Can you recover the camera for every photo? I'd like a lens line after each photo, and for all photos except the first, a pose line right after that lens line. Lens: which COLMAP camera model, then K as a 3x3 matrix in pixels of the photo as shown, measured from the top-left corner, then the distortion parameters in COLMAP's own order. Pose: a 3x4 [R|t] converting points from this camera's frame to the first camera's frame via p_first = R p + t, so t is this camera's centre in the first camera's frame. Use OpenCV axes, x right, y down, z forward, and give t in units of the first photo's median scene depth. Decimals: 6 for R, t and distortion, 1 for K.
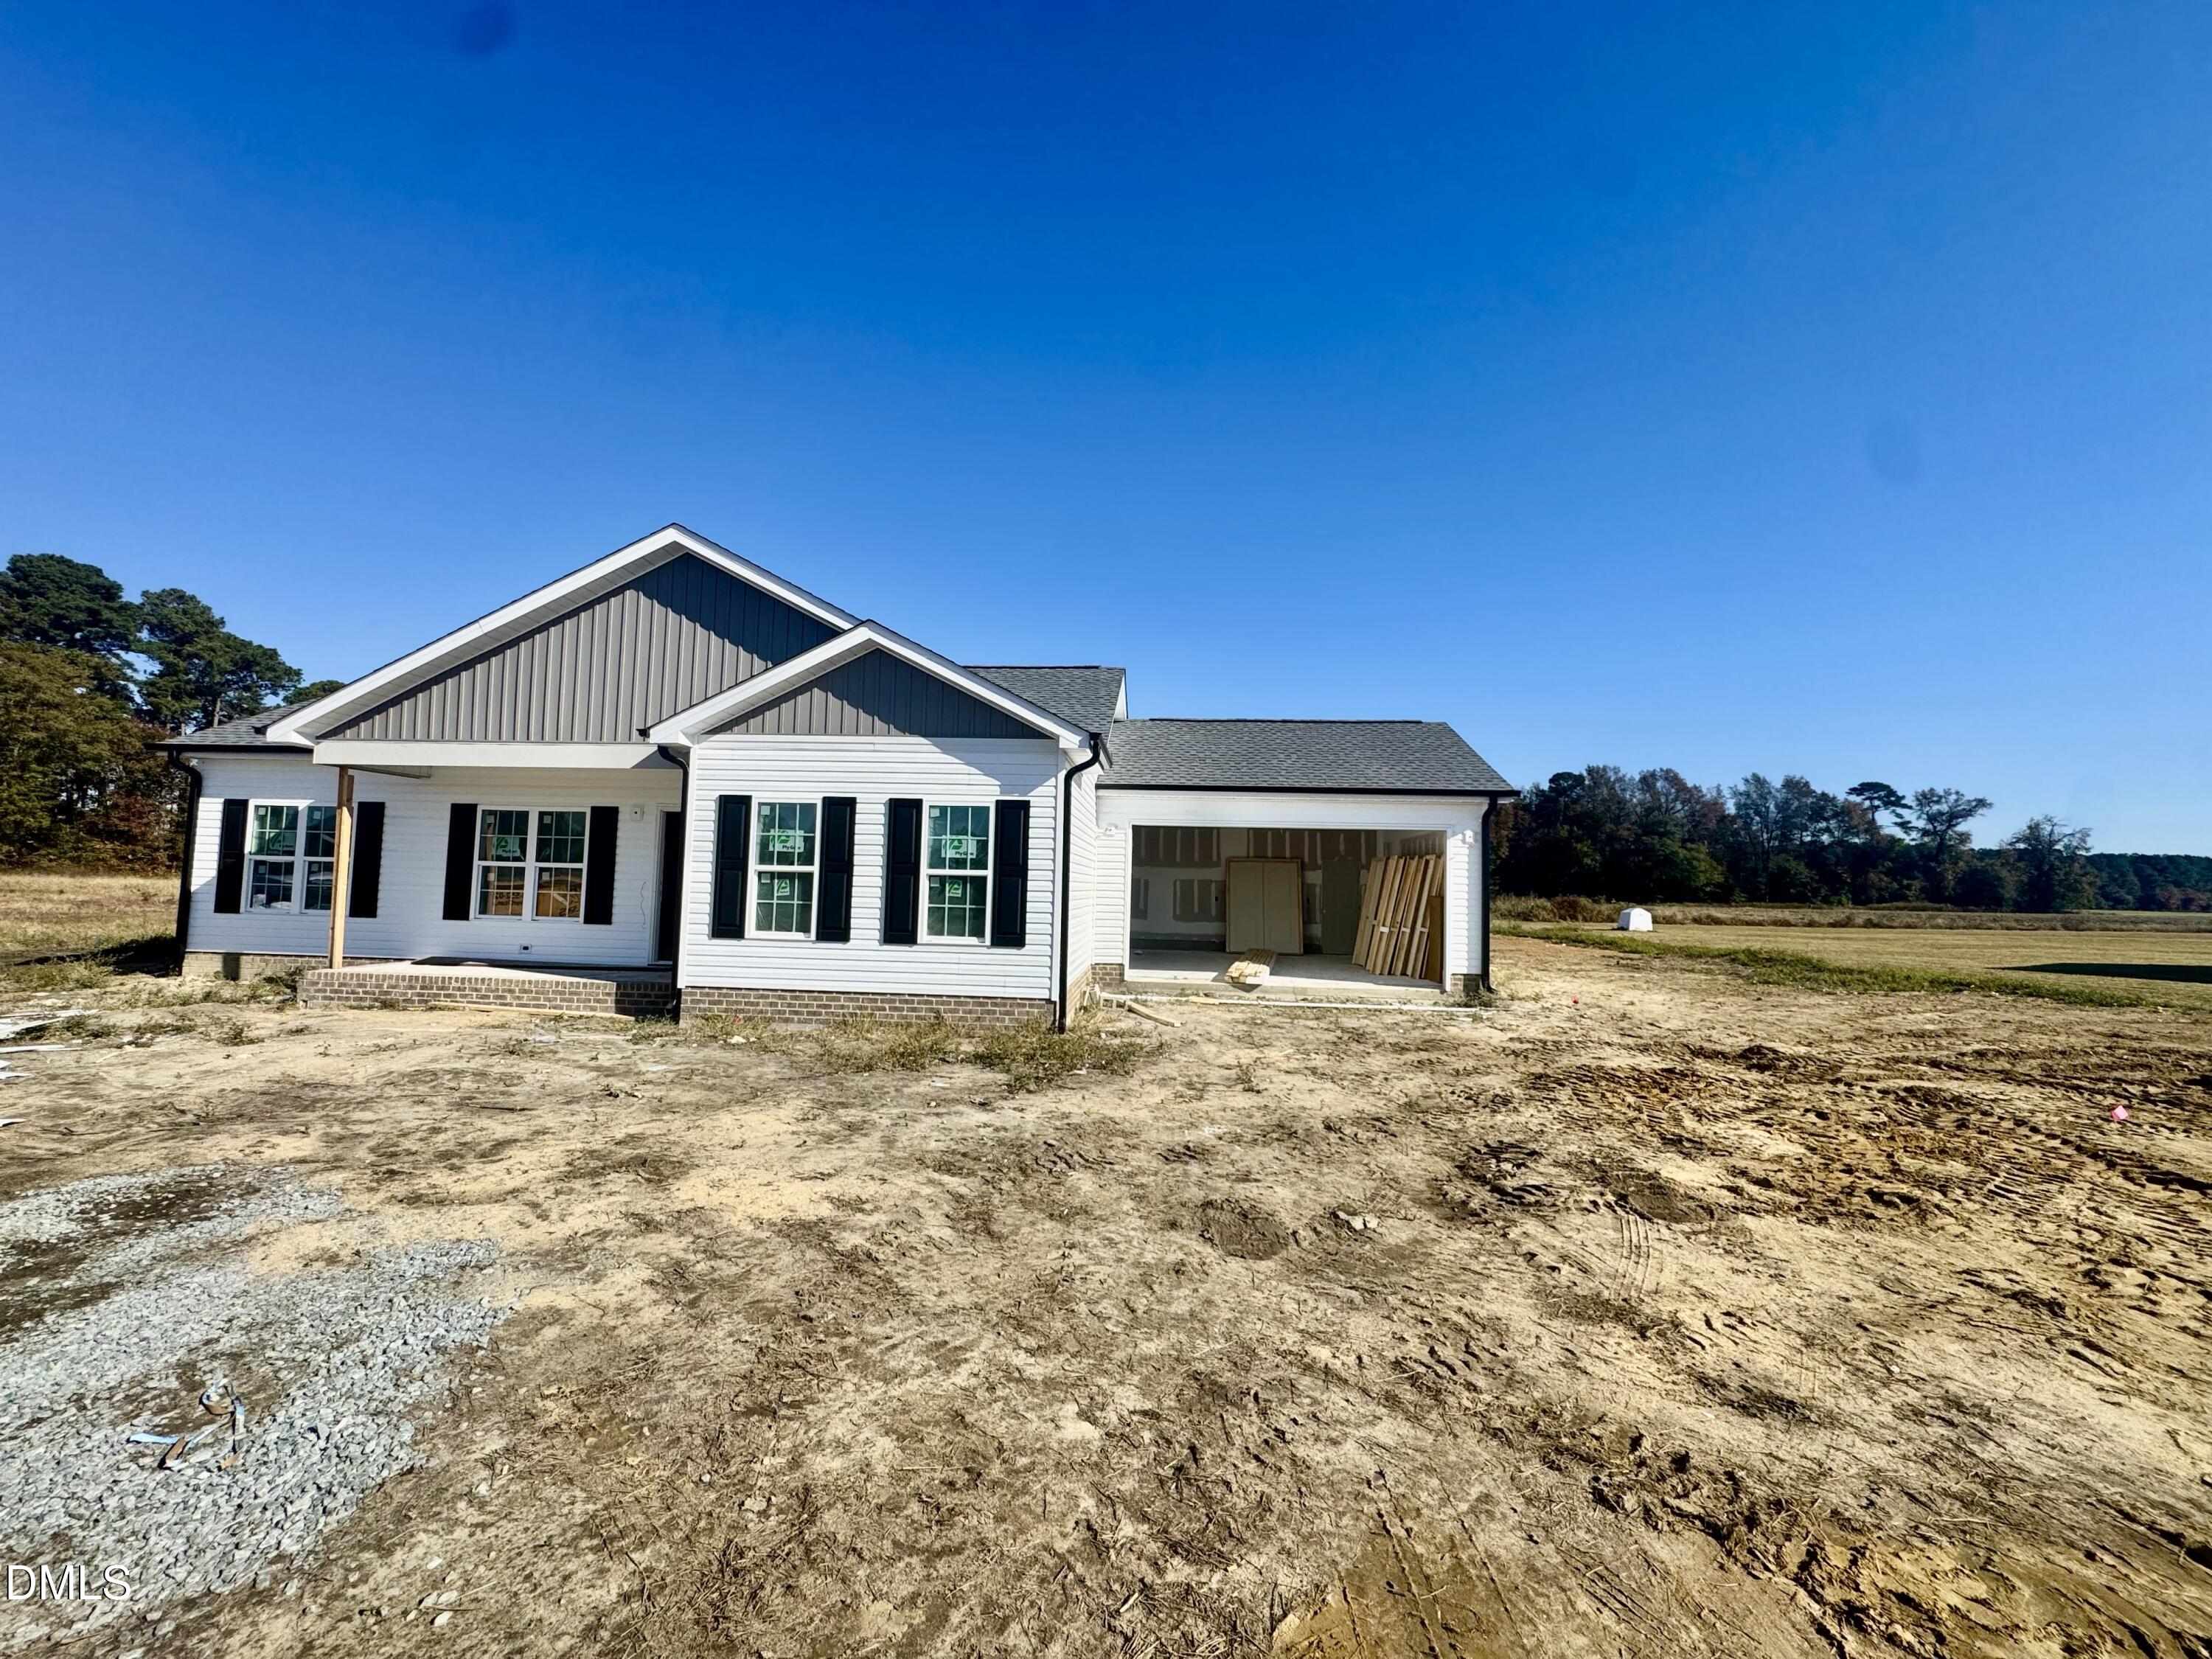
lens RADIAL K [[881.4, 0, 1113.3], [0, 881.4, 815.9], [0, 0, 1]] dist [0.000139, -0.000110]
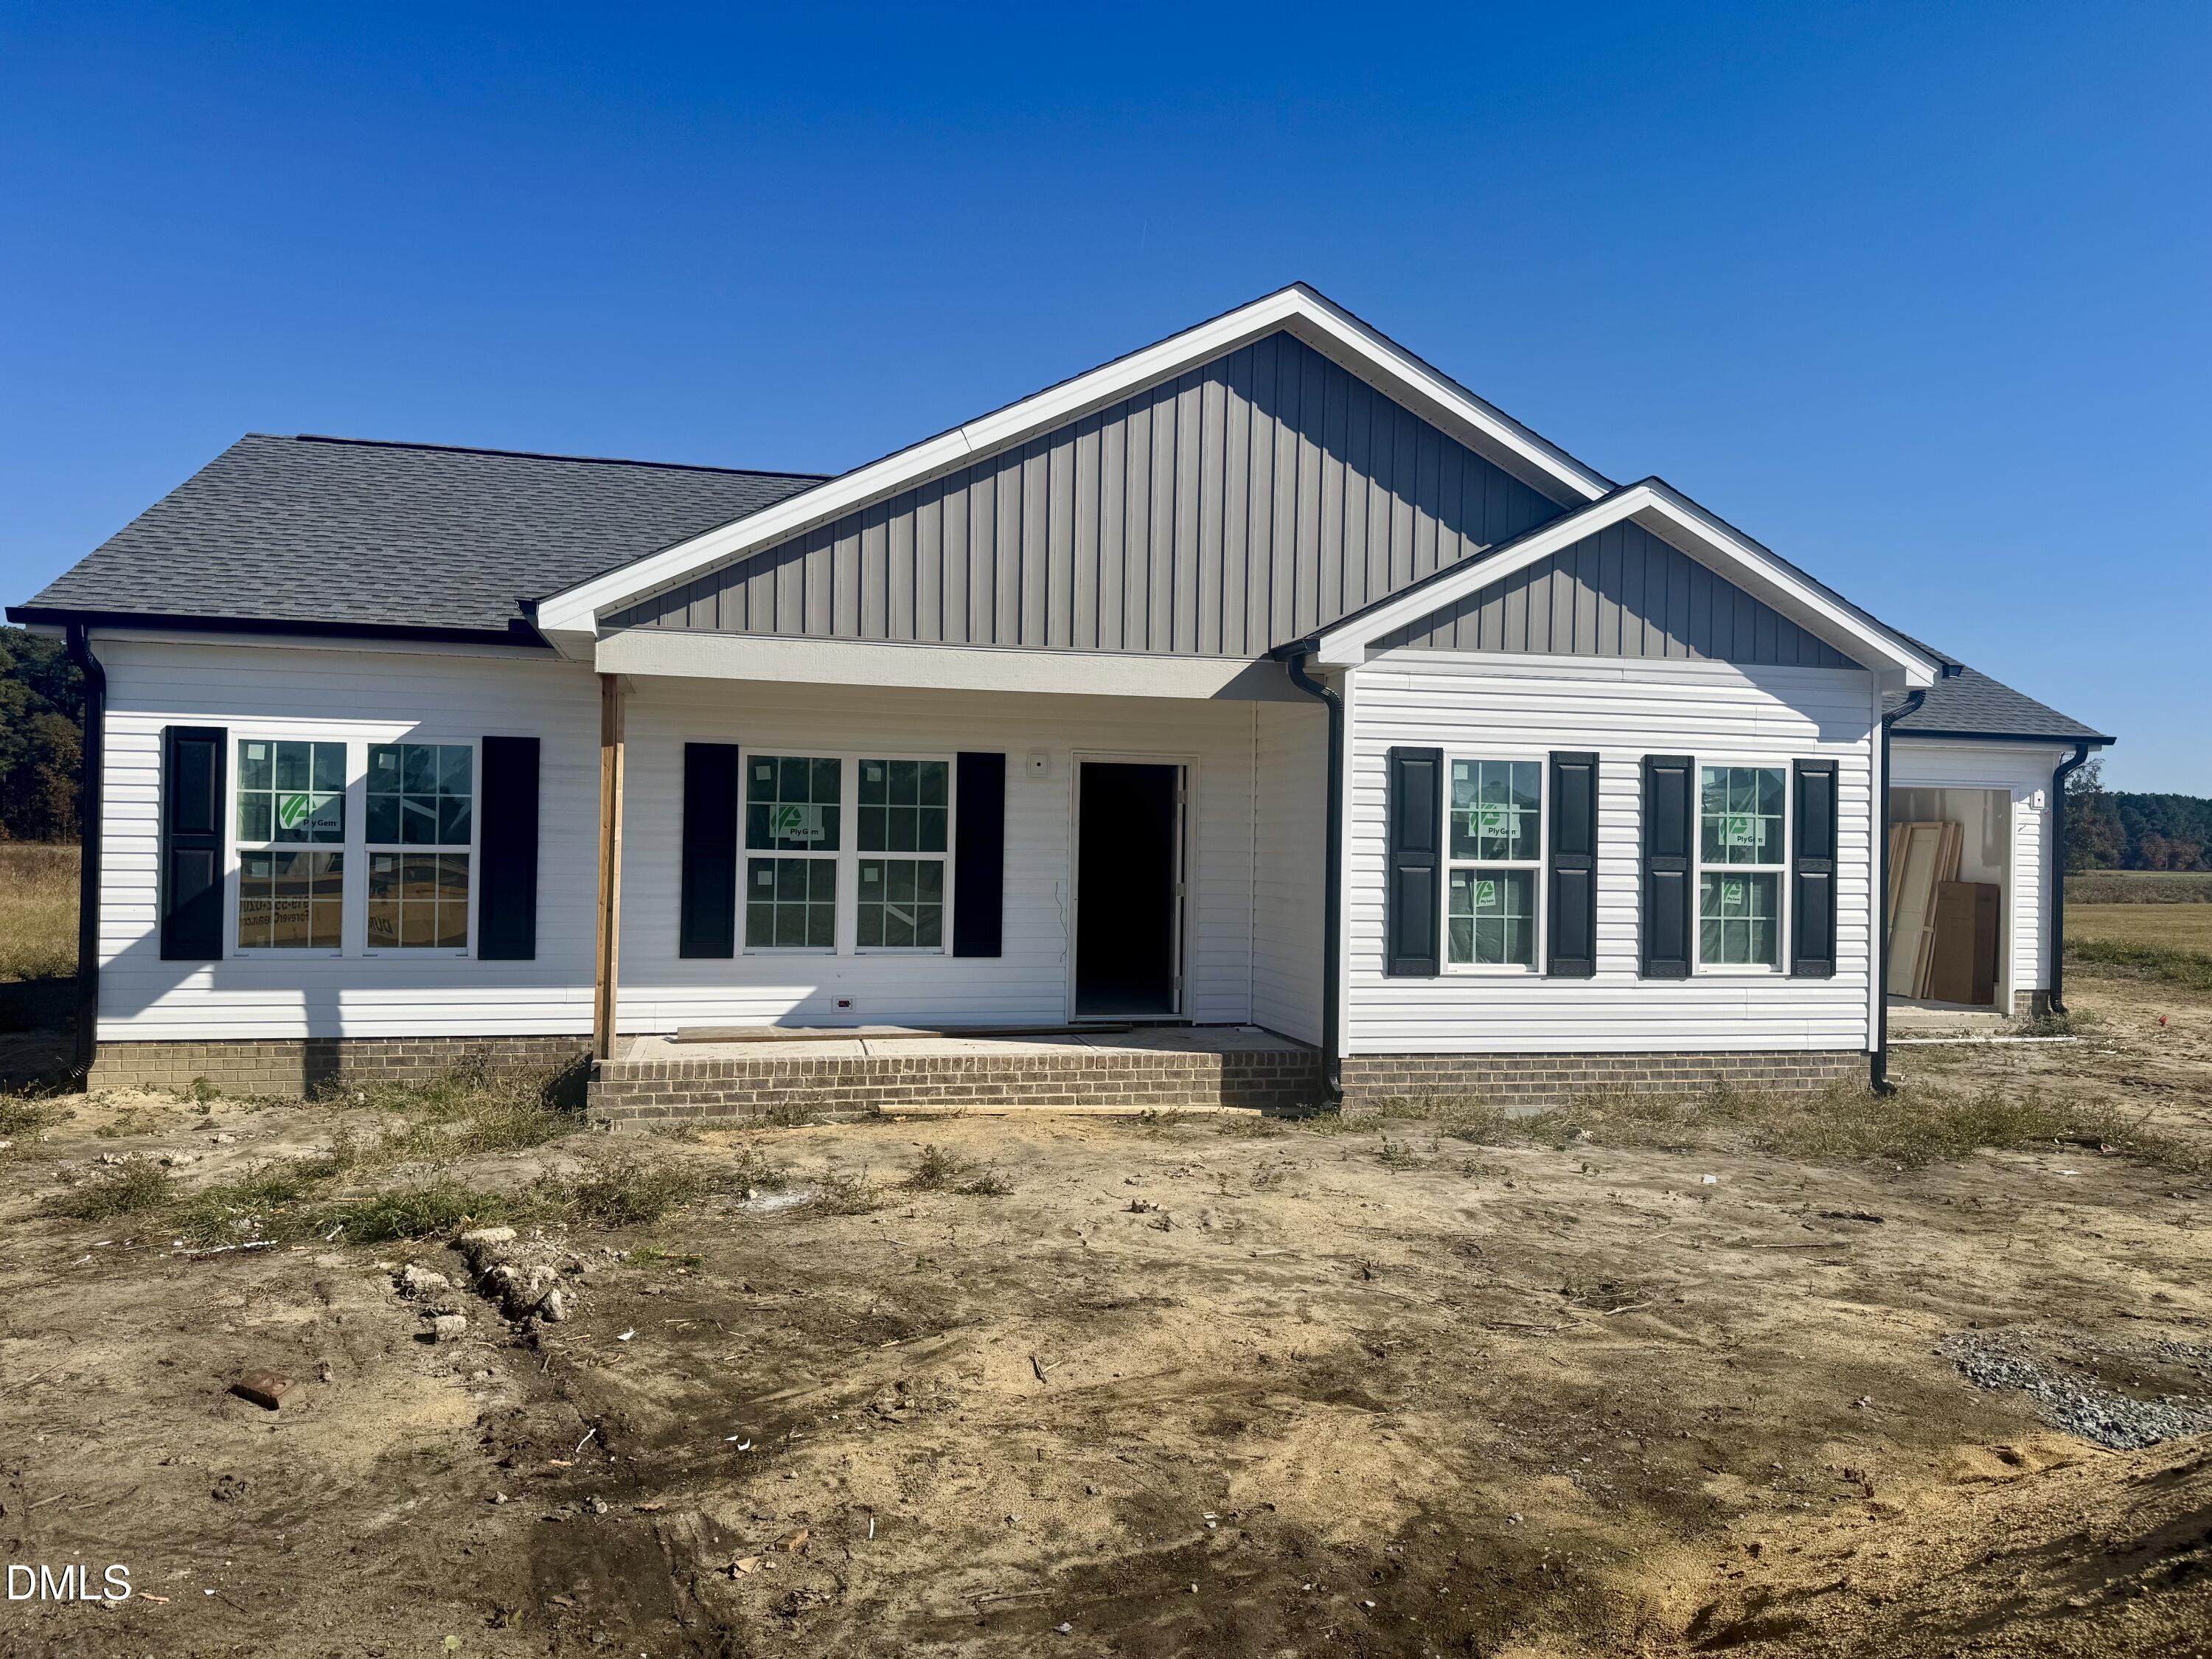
lens RADIAL K [[1531.3, 0, 1105.7], [0, 1531.3, 838.6], [0, 0, 1]] dist [0.053009, -0.001184]
pose [[0.955637, -0.007022, 0.294463, -0.925222], [-0.015161, 0.997218, 0.072982, -0.033711], [-0.294156, -0.074208, 0.952872, 0.029274]]
